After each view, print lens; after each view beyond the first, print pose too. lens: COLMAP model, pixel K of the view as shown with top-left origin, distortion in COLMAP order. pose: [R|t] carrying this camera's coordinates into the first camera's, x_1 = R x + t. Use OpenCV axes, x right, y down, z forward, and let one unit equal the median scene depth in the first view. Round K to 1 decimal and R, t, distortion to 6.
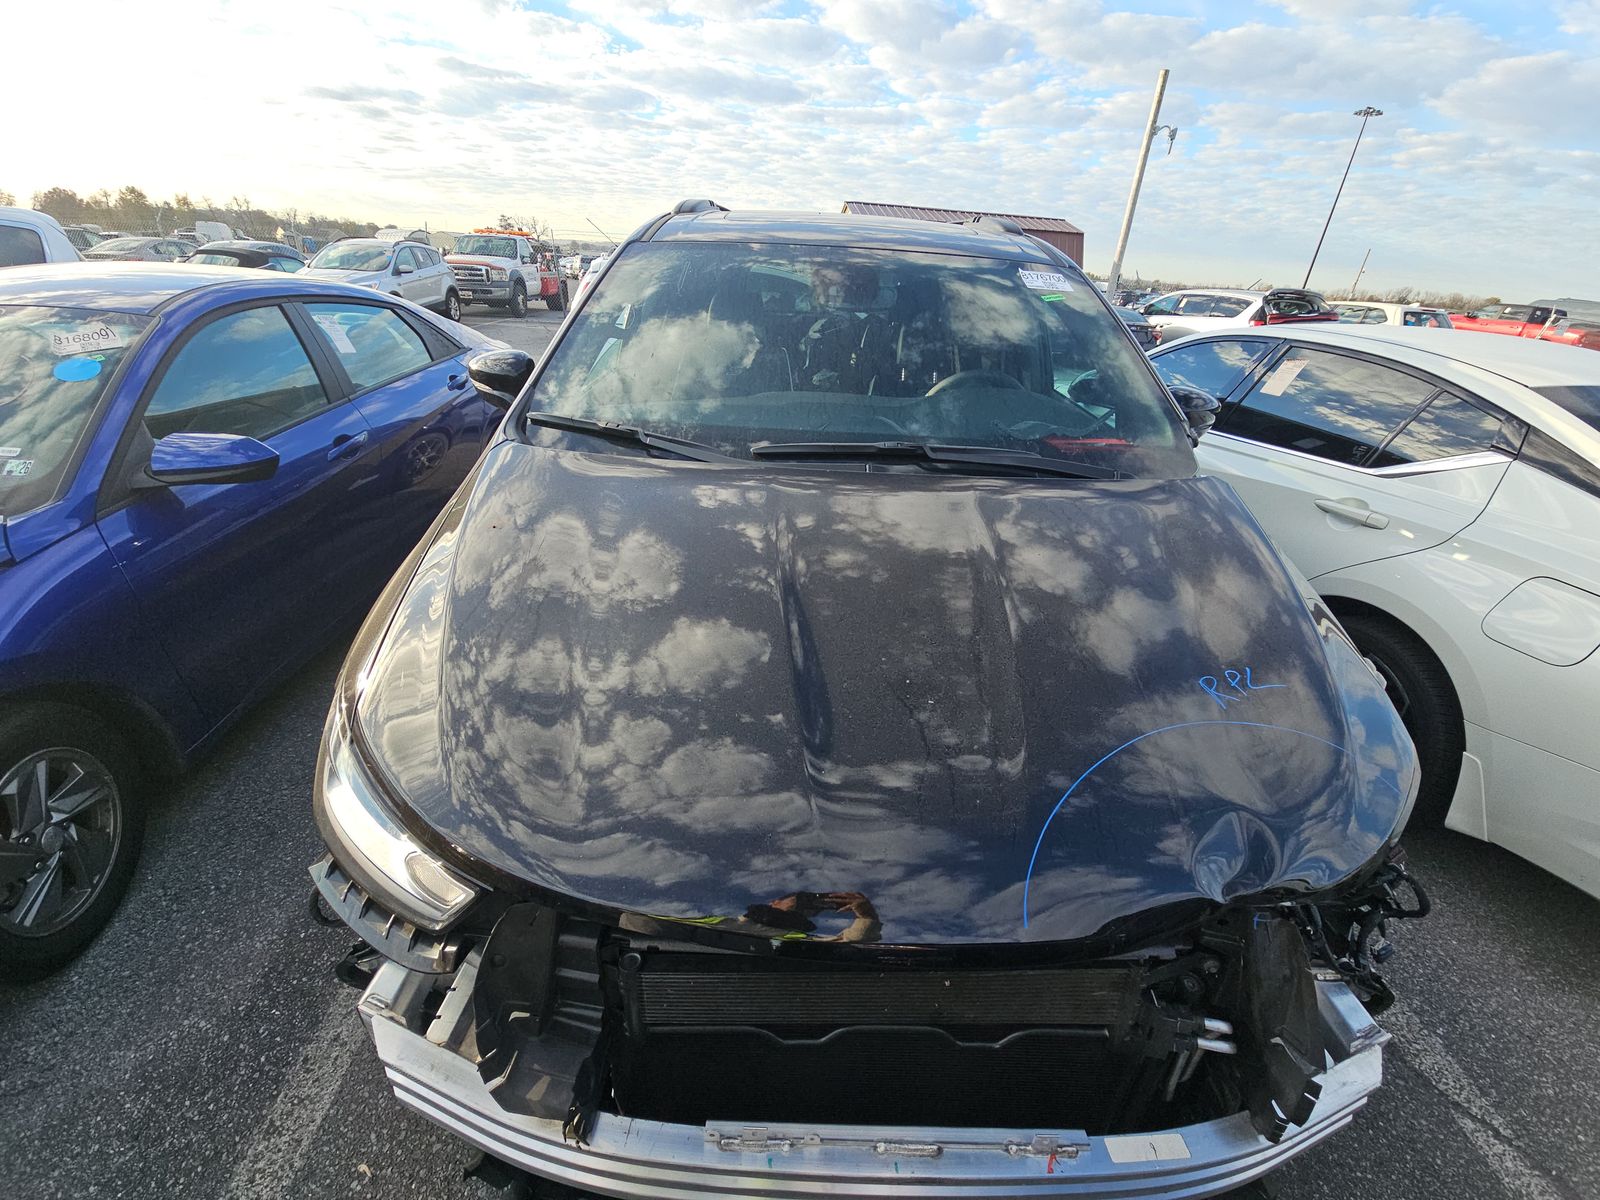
lens RADIAL K [[646.5, 0, 804.2], [0, 646.5, 604.1], [0, 0, 1]] dist [0.054251, -0.030495]
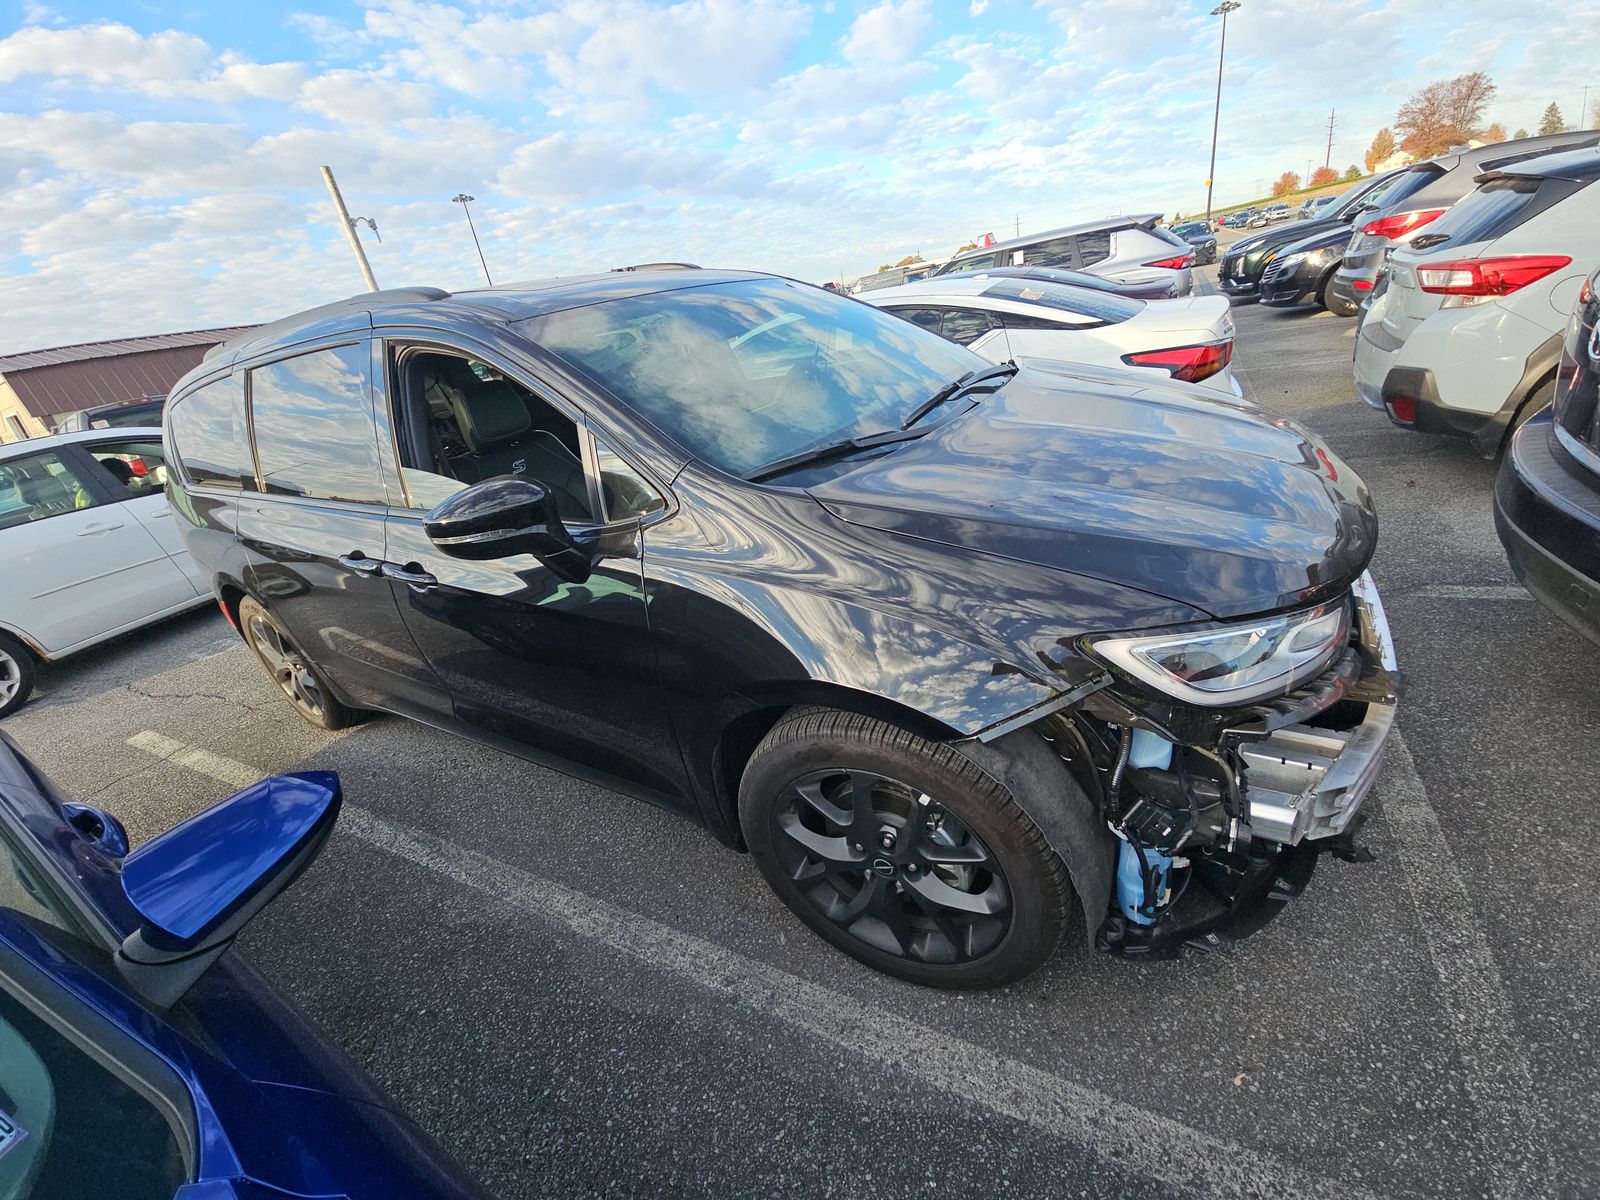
lens RADIAL K [[646.5, 0, 804.2], [0, 646.5, 604.1], [0, 0, 1]] dist [0.054251, -0.030495]
pose [[0.495963, -0.495284, 0.713242, -0.133594], [0.564011, 0.808272, 0.169081, -0.030620], [-0.660237, 0.318419, 0.680219, 0.048628]]
